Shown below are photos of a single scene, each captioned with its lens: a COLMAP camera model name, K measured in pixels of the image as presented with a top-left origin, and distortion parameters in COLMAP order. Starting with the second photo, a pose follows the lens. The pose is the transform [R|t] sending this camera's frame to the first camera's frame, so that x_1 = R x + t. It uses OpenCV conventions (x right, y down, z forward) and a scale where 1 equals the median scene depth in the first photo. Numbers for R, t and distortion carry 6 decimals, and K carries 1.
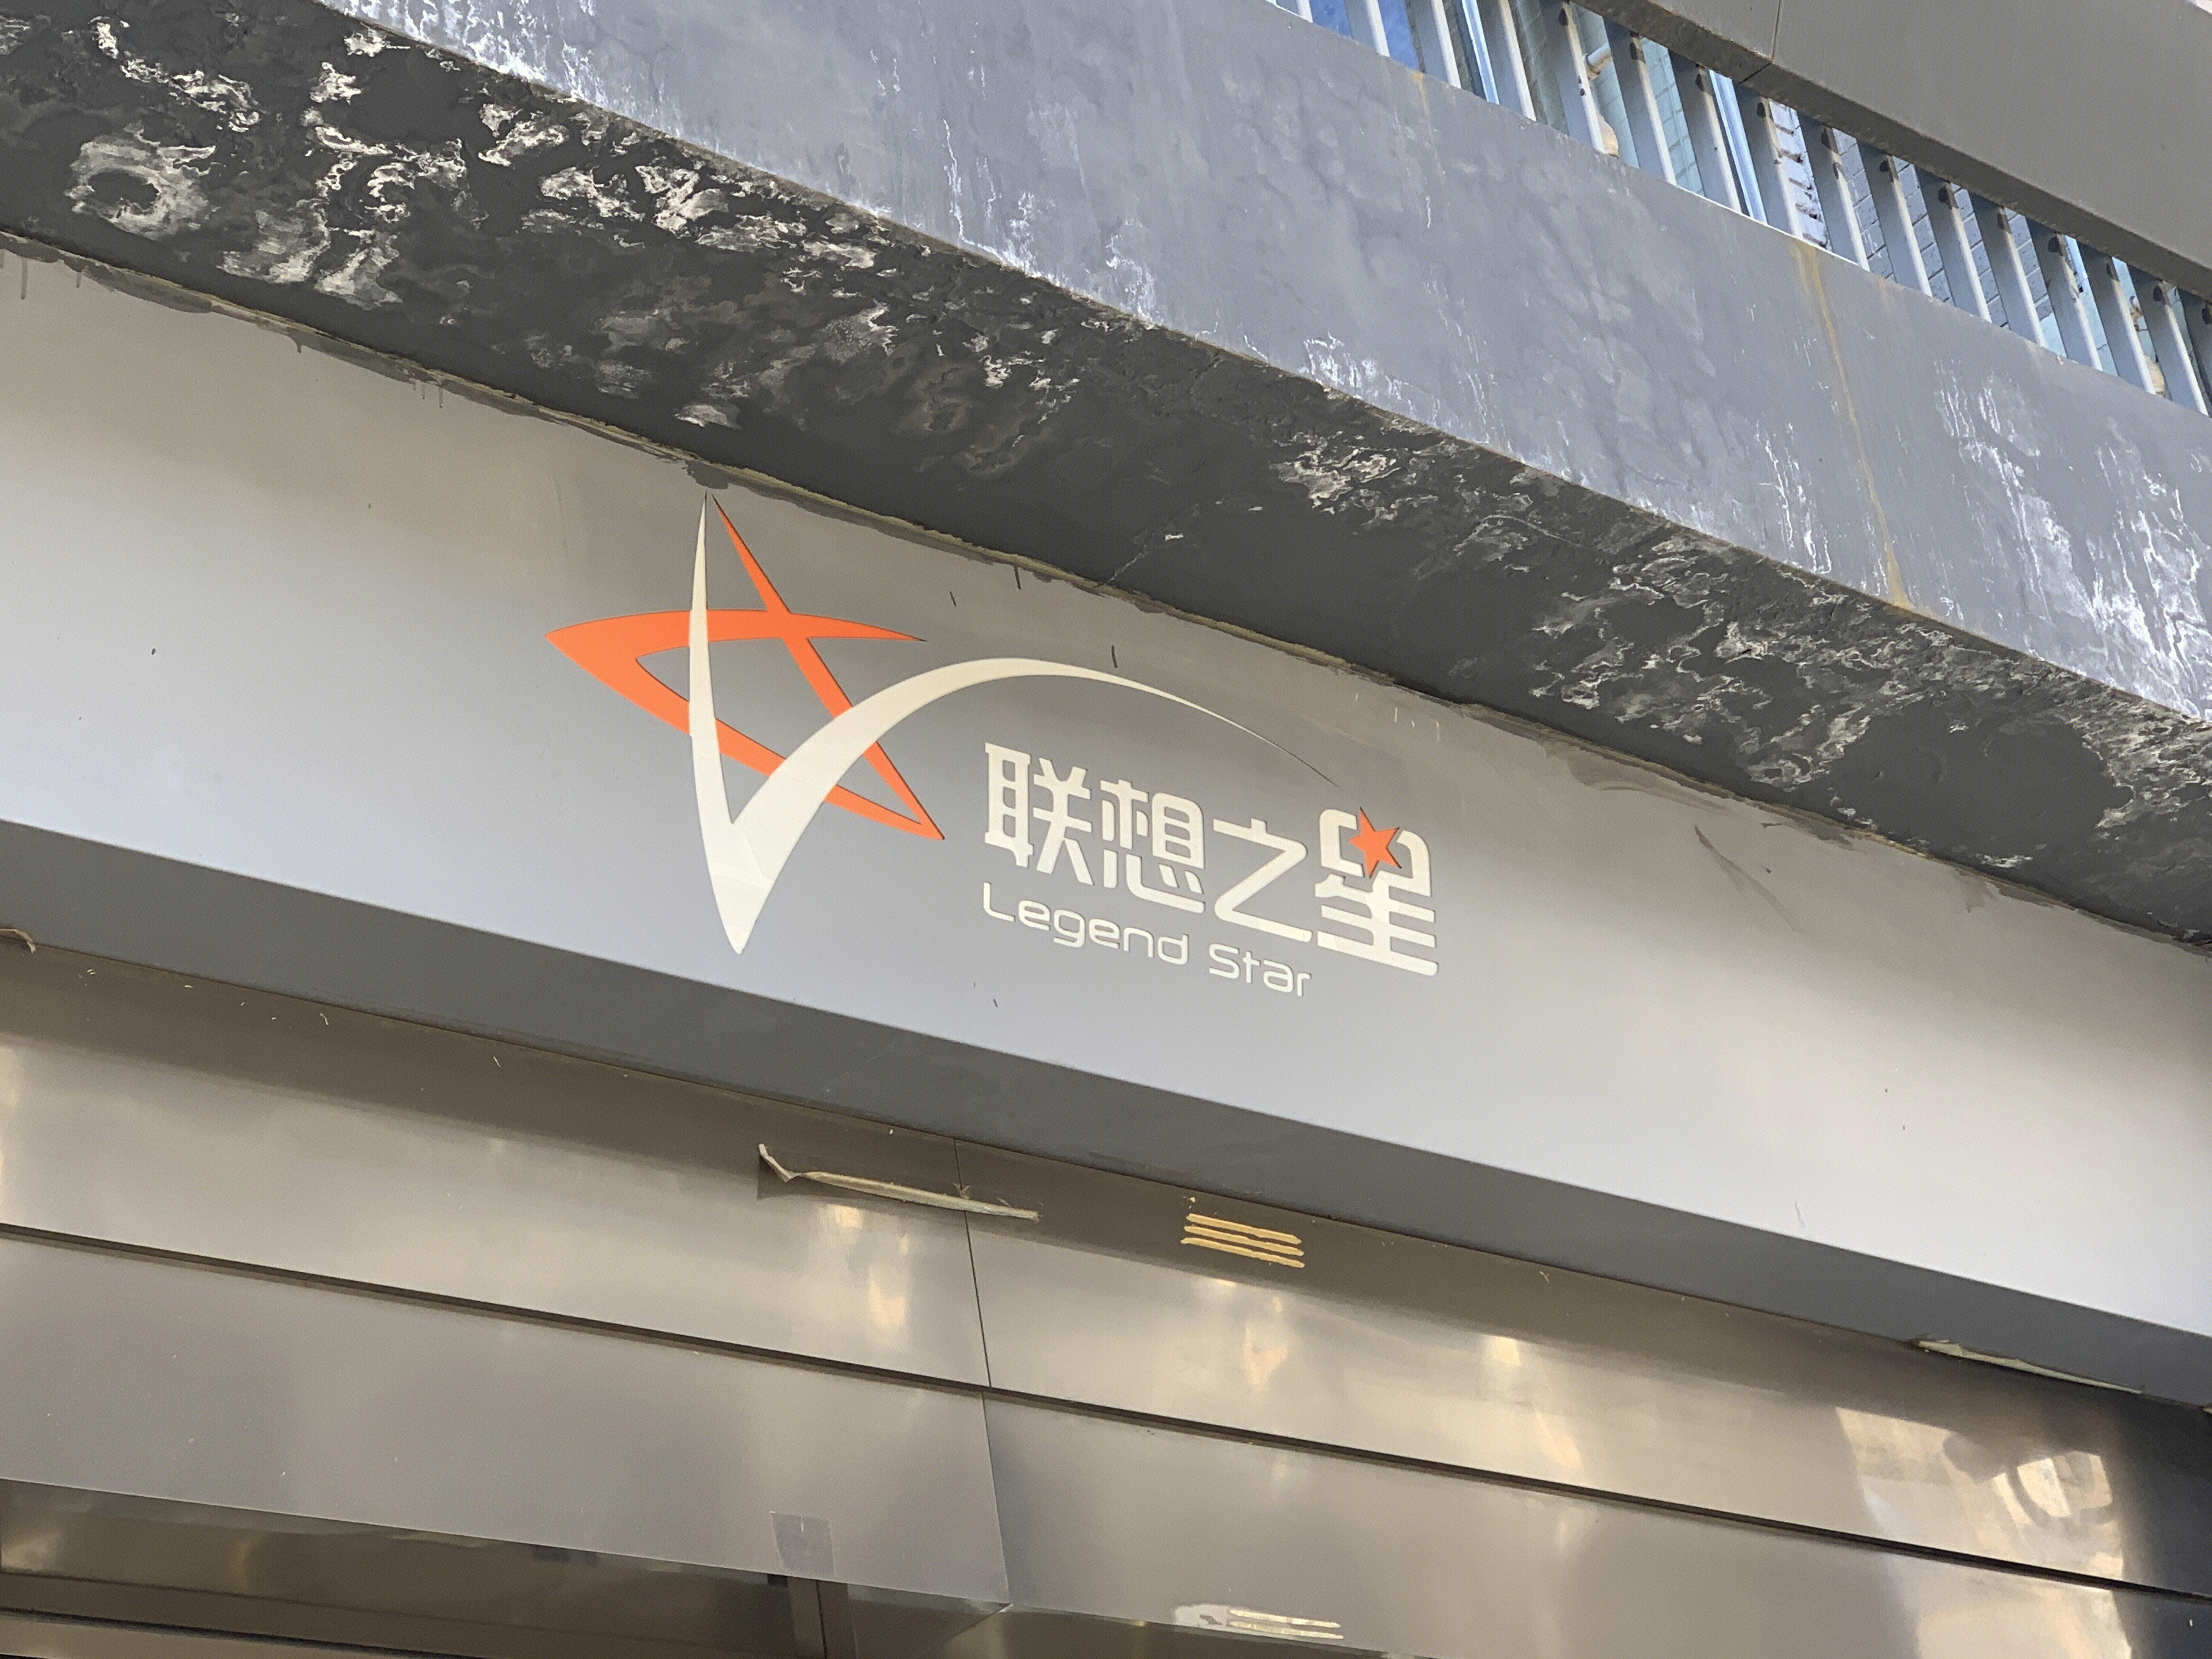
lens RADIAL K [[4136.0, 0, 1106.0], [0, 4136.0, 829.5], [0, 0, 1]] dist [0.009893, 1.336799]
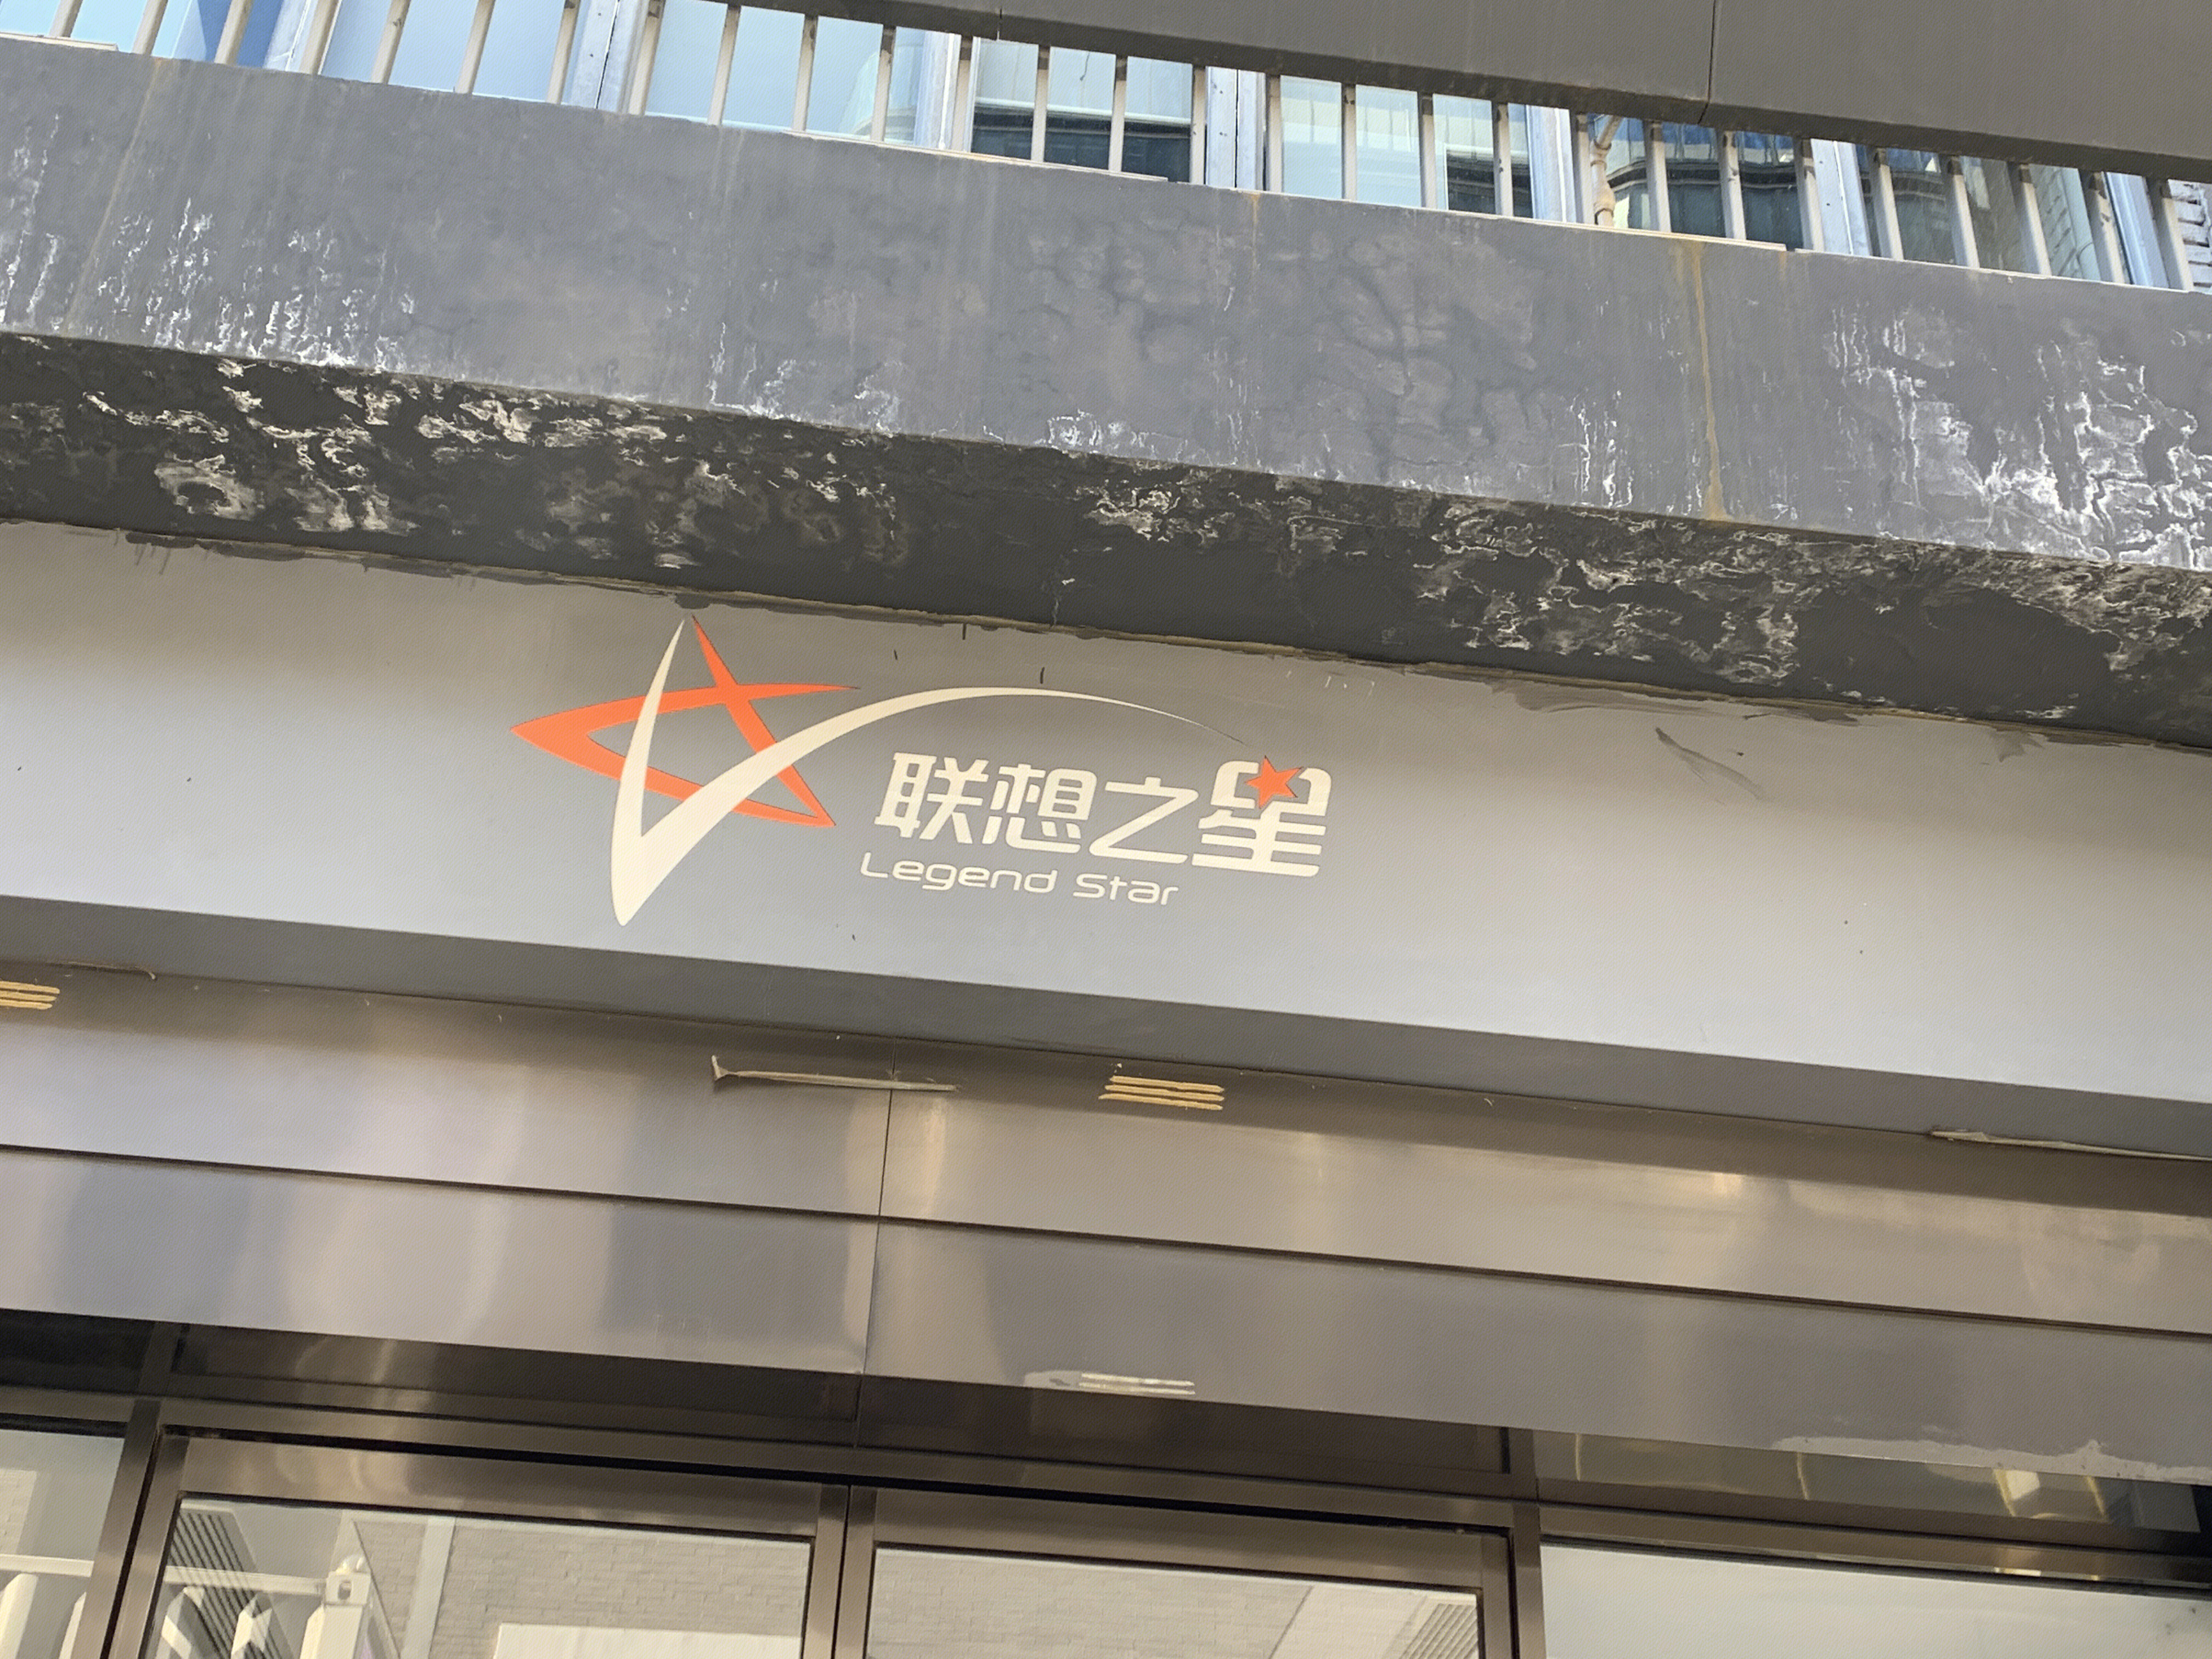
lens RADIAL K [[2699.4, 0, 1106.0], [0, 2699.4, 829.5], [0, 0, 1]] dist [0.211903, -0.661904]
pose [[0.828200, -0.139370, -0.542827, 0.508379], [0.123674, 0.990157, -0.065530, 0.071362], [0.546617, -0.012861, 0.837284, 0.266767]]
